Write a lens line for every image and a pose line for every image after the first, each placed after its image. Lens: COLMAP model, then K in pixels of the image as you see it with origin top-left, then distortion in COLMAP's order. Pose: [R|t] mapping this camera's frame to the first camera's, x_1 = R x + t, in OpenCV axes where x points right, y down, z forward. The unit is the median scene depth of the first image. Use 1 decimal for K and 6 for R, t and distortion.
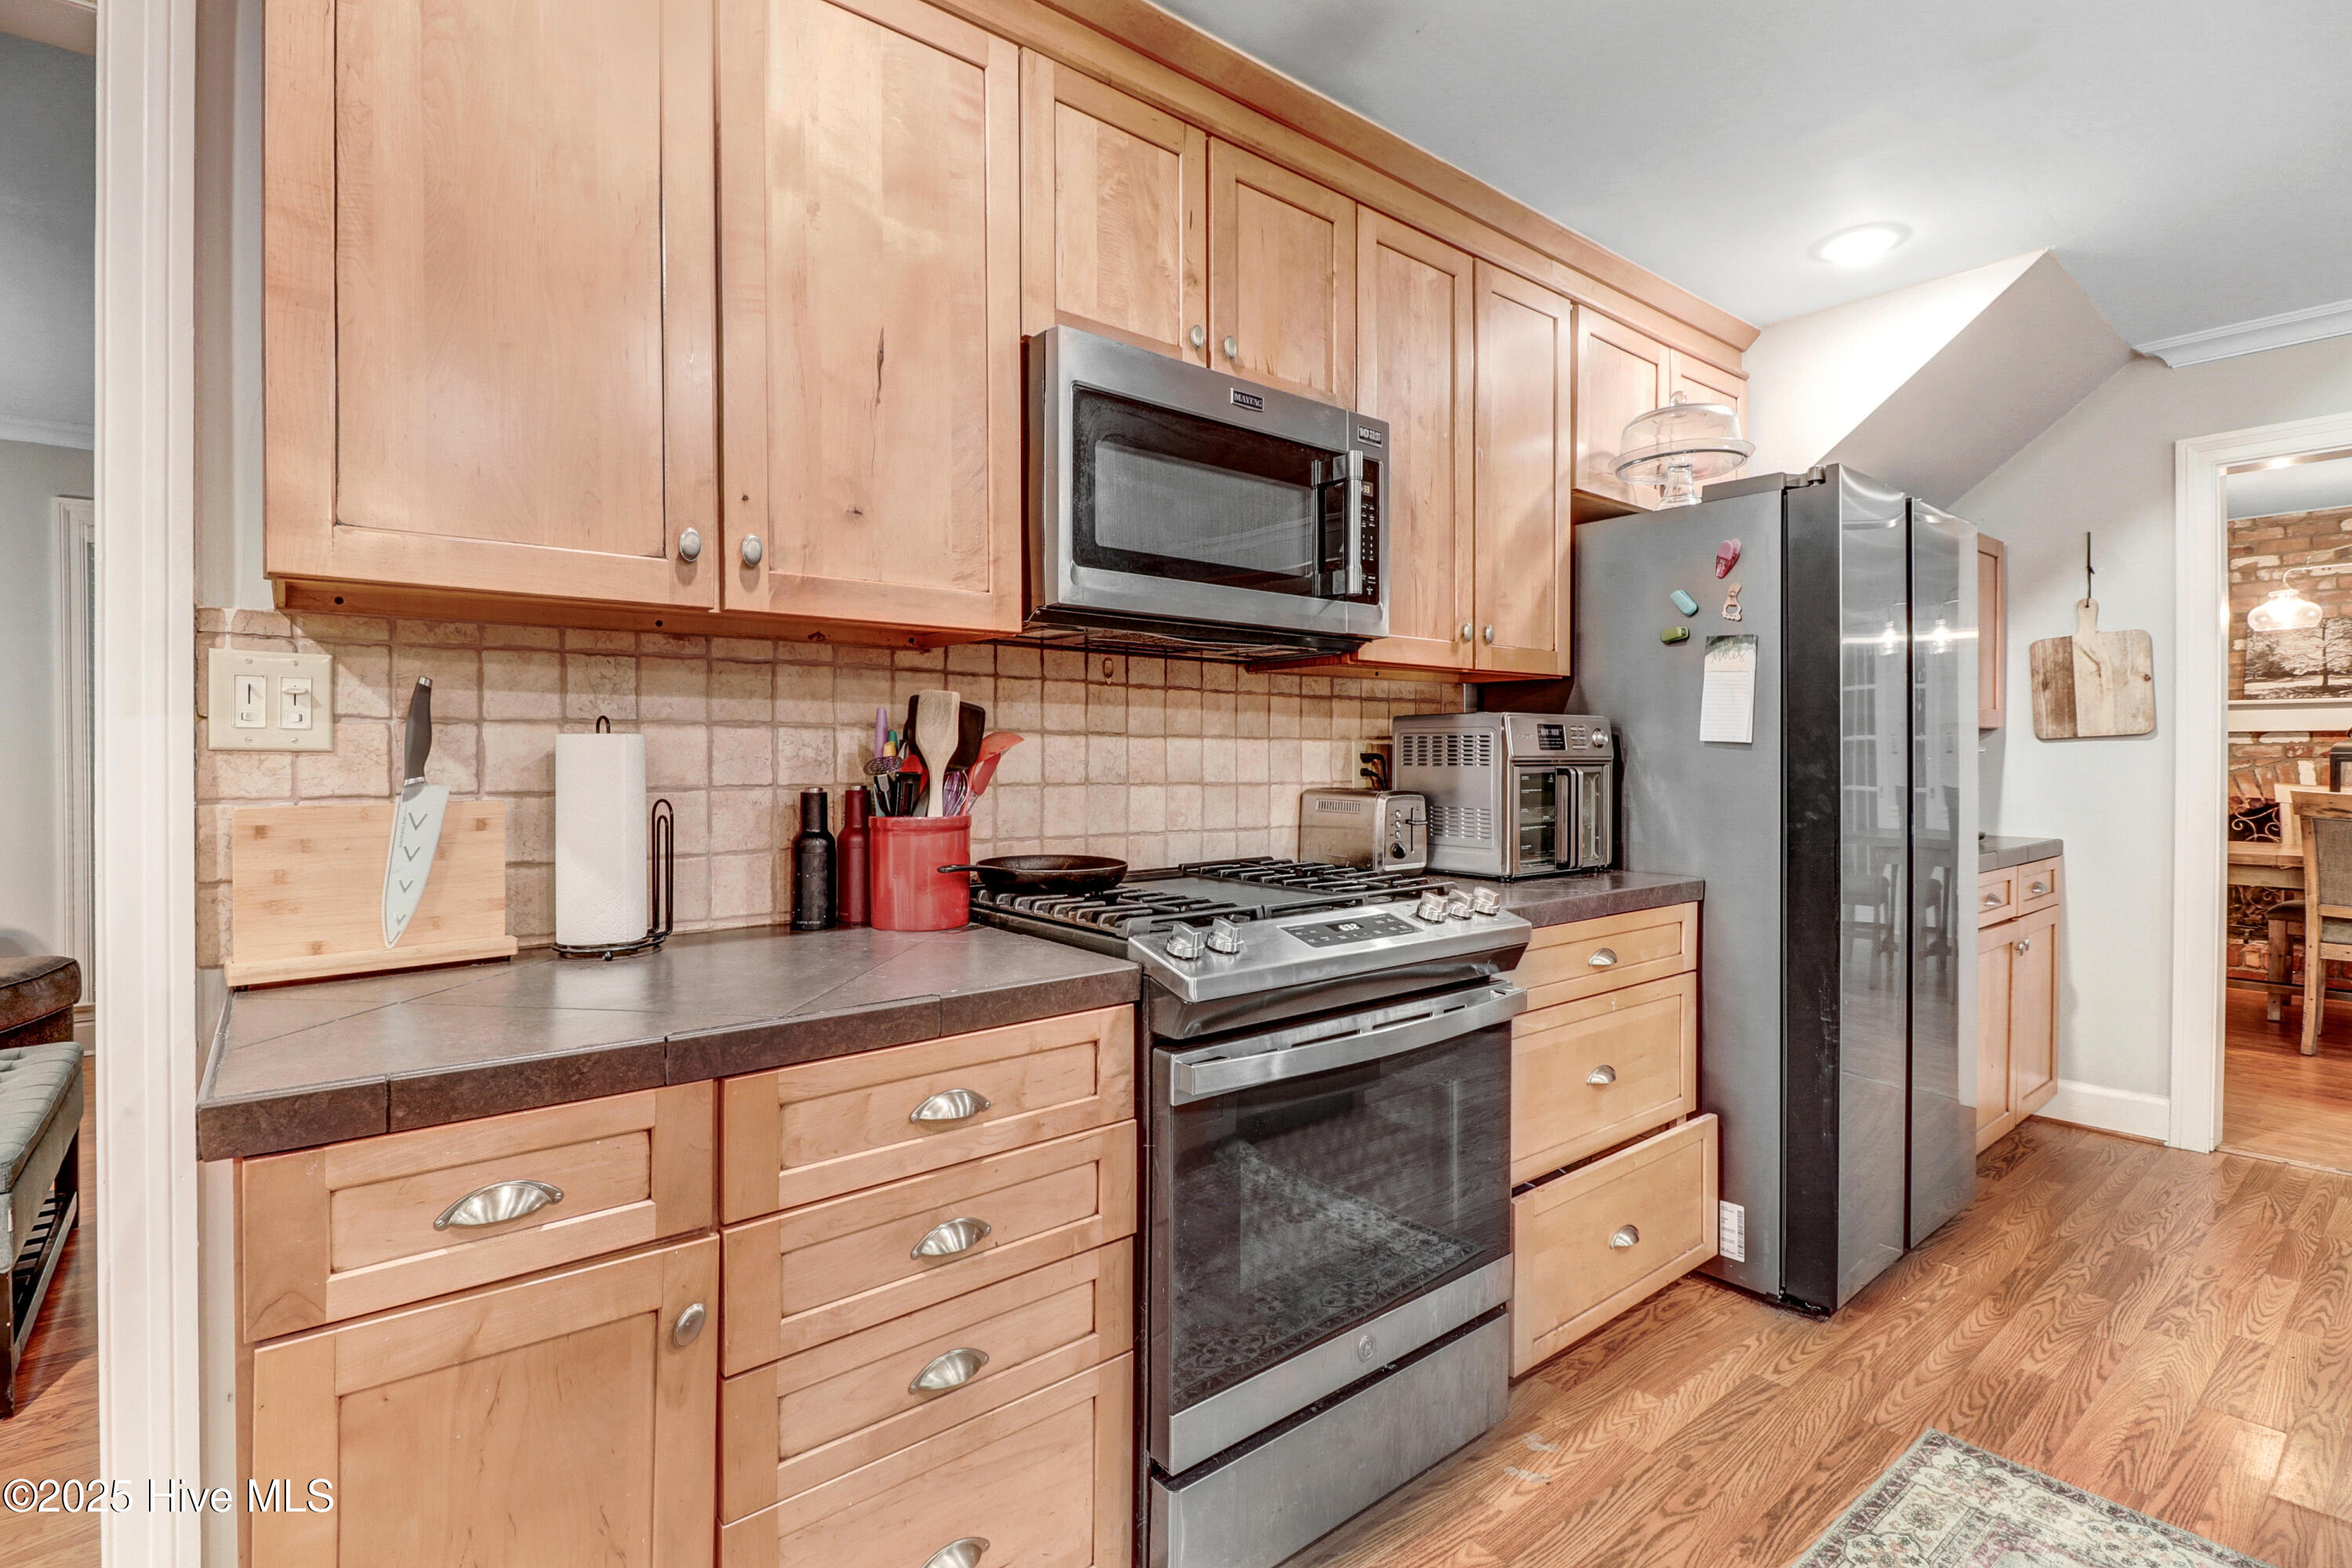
lens RADIAL K [[1106.0, 0, 1175.6], [0, 1106.0, 768.7], [0, 0, 1]] dist [-0.005935, -0.001137]
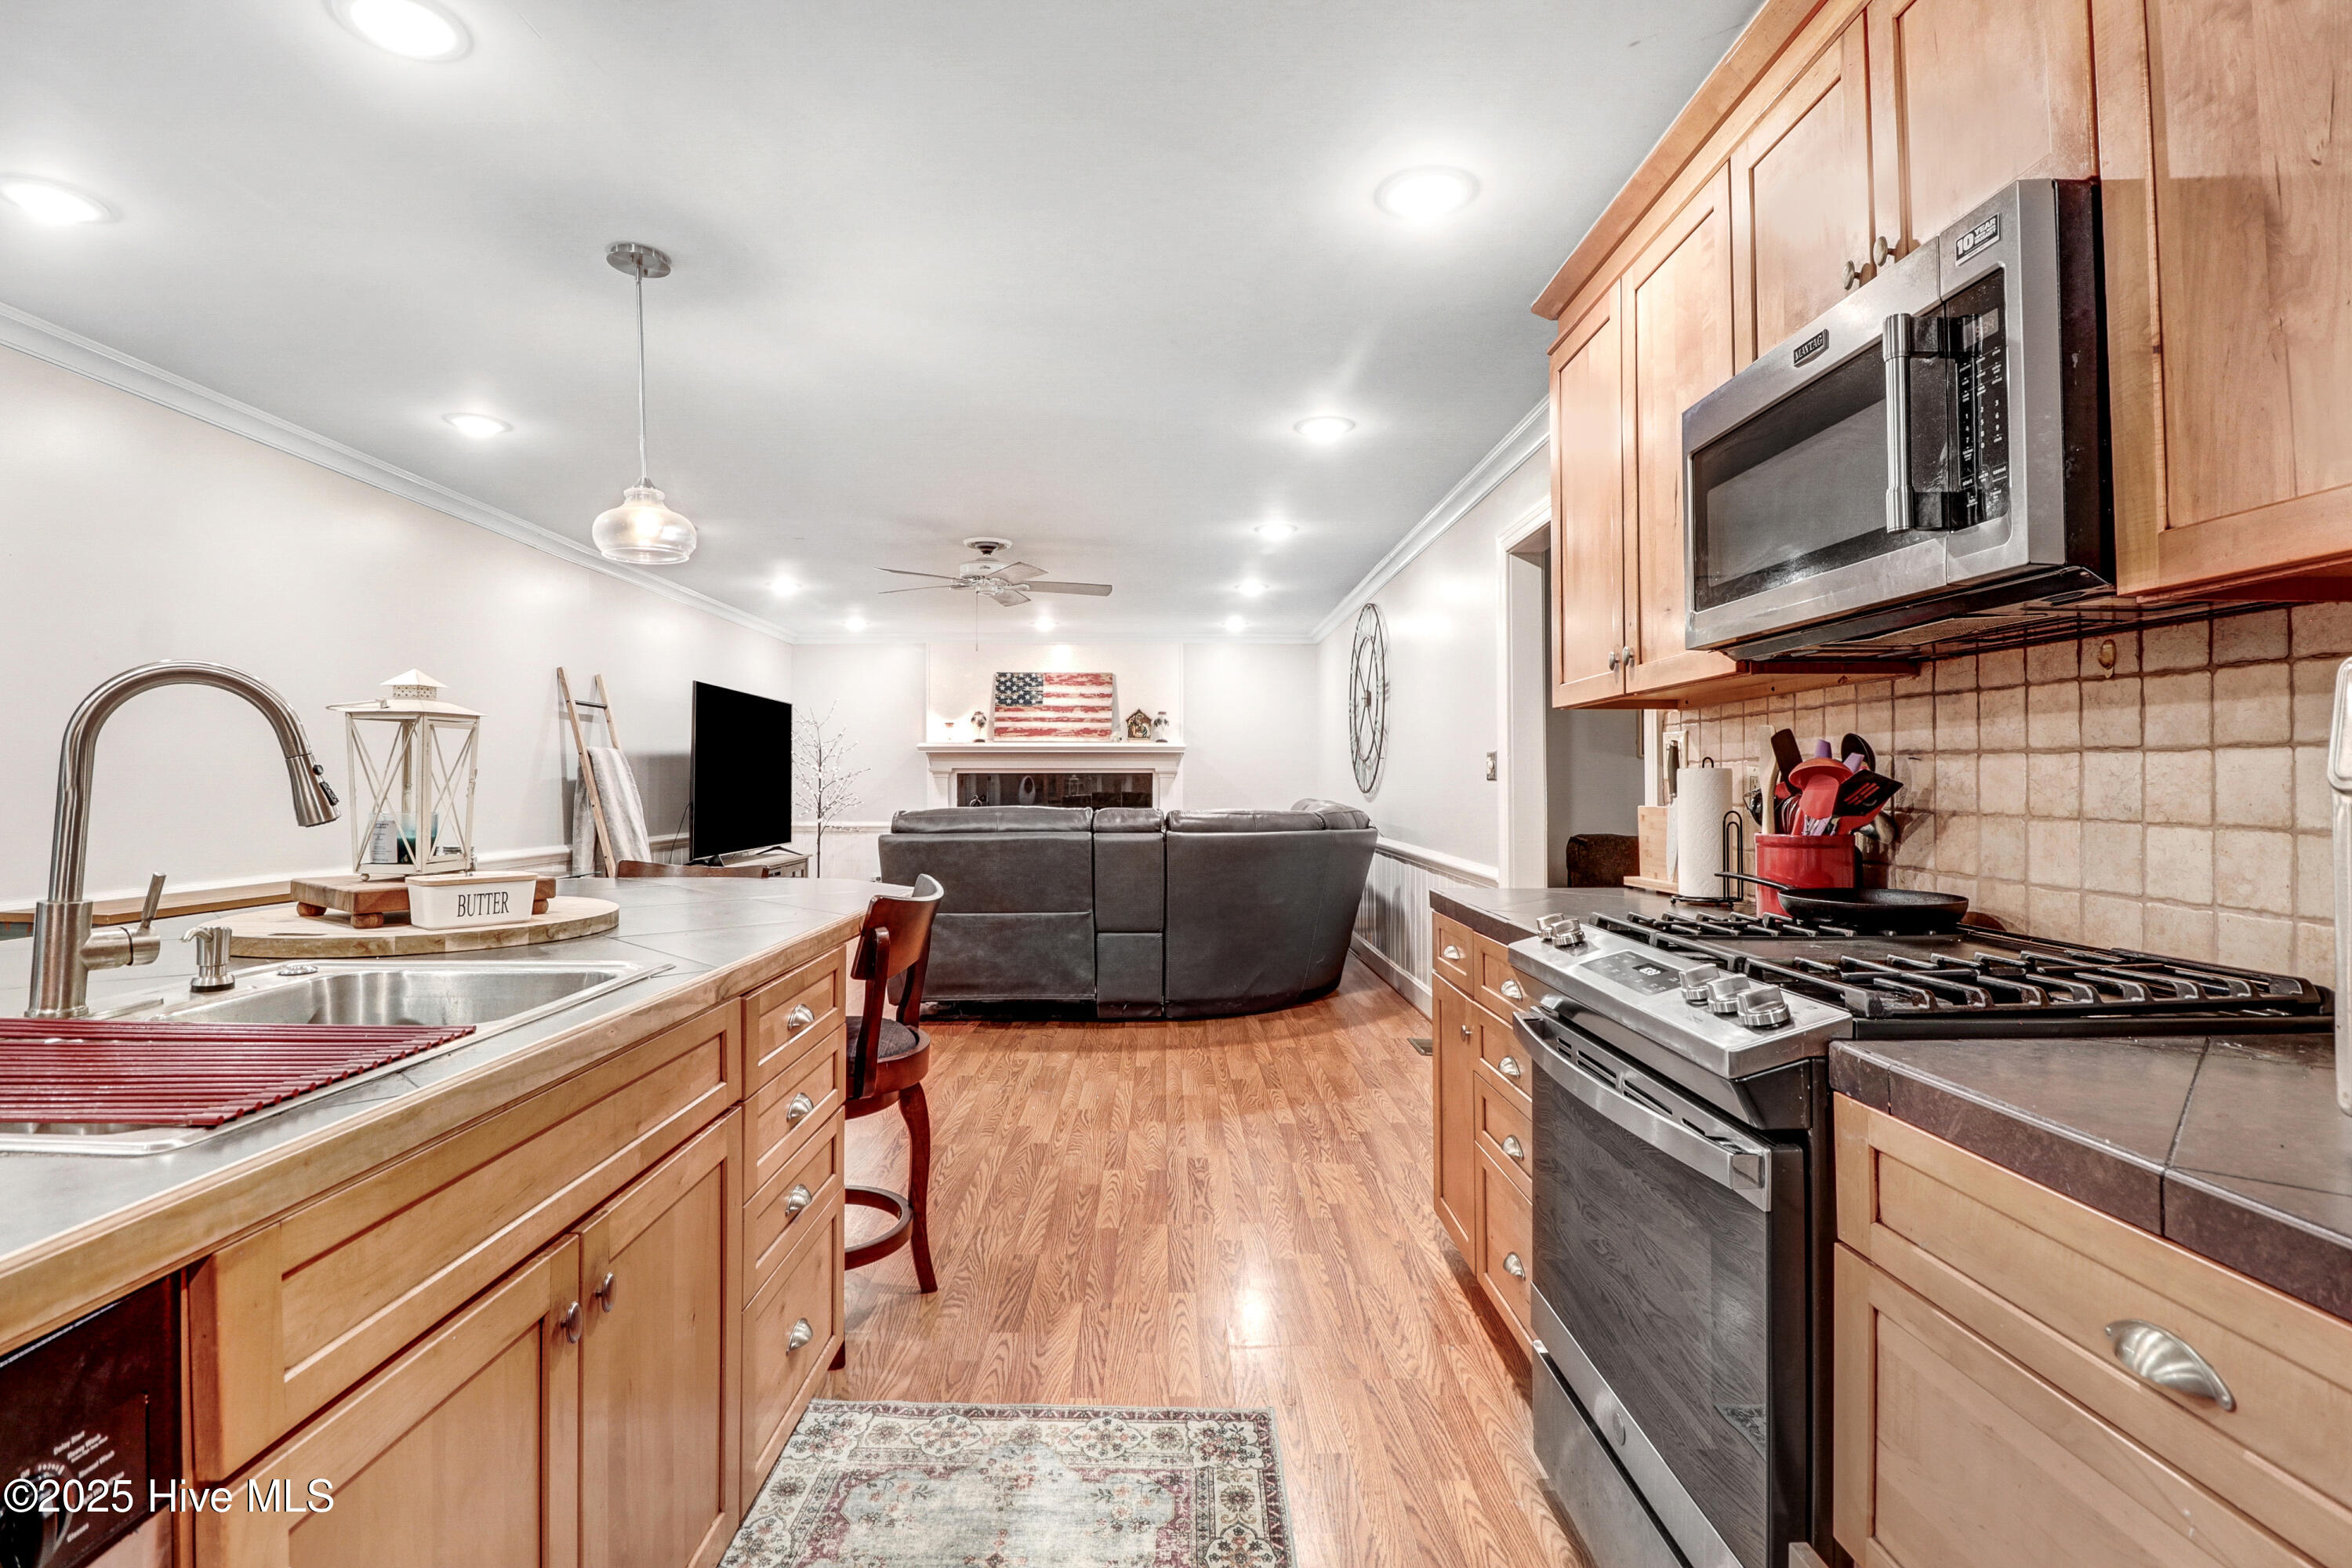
lens RADIAL K [[1128.2, 0, 1176.7], [0, 1128.2, 746.7], [0, 0, 1]] dist [-0.004803, -0.000499]
pose [[-0.622714, -0.031012, -0.781834, 0.971595], [-0.018023, 0.999518, -0.025292, -0.004748], [0.782242, -0.001658, -0.622973, 1.102041]]
